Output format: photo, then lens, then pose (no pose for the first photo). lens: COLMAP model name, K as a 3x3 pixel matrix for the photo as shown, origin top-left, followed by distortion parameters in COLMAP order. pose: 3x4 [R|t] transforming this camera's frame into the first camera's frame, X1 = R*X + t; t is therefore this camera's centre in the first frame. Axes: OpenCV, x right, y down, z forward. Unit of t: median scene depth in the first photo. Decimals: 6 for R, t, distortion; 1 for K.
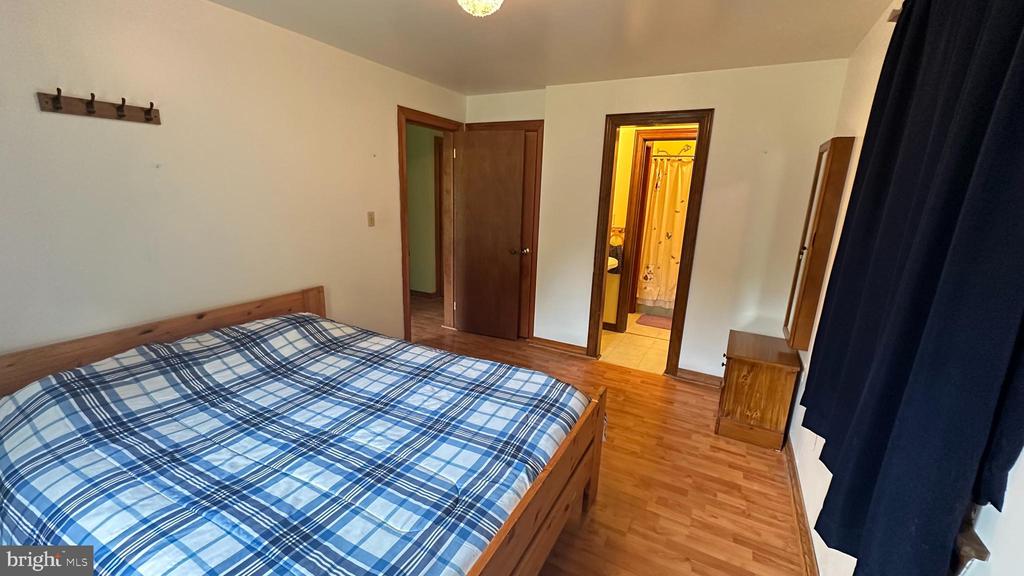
lens RADIAL K [[409.2, 0, 512.2], [0, 409.2, 291.0], [0, 0, 1]] dist [-0.001071, 0.000391]
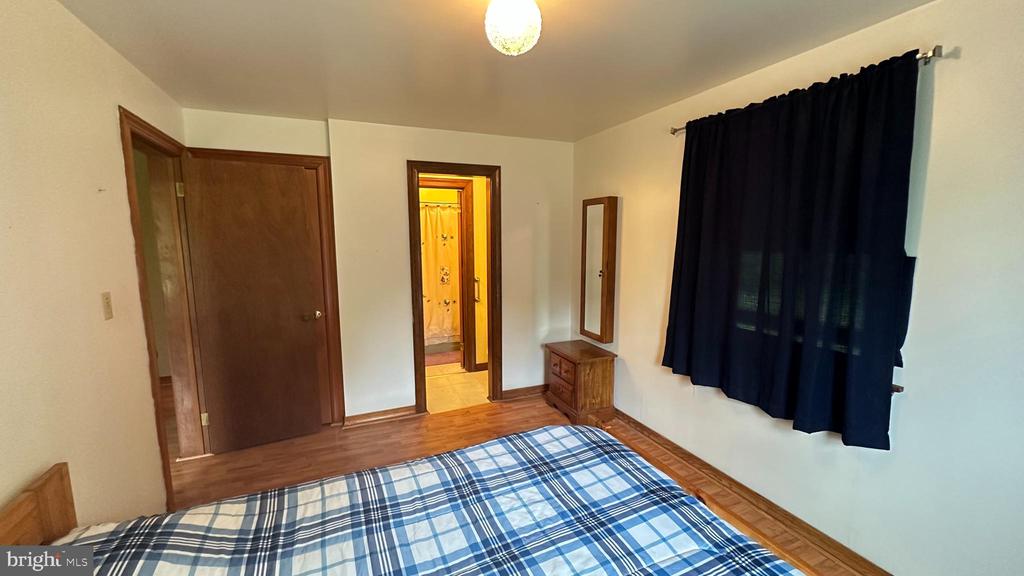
lens RADIAL K [[409.2, 0, 513.9], [0, 409.2, 288.7], [0, 0, 1]] dist [-0.001071, 0.000391]
pose [[0.612340, -0.136282, 0.778760, -0.405098], [0.213817, 0.976870, 0.002826, -0.080207], [-0.761132, 0.164782, 0.627316, 0.244226]]
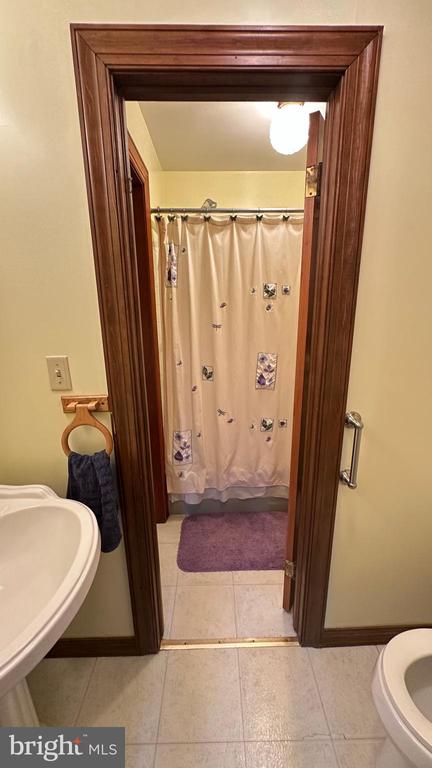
lens RADIAL K [[306.9, 0, 212.1], [0, 306.9, 384.1], [0, 0, 1]] dist [-0.001071, 0.000391]
pose [[0.871232, -0.167129, 0.461544, 0.301481], [0.161285, 0.985515, 0.052414, -0.205829], [-0.463618, 0.028775, 0.885568, 0.956880]]
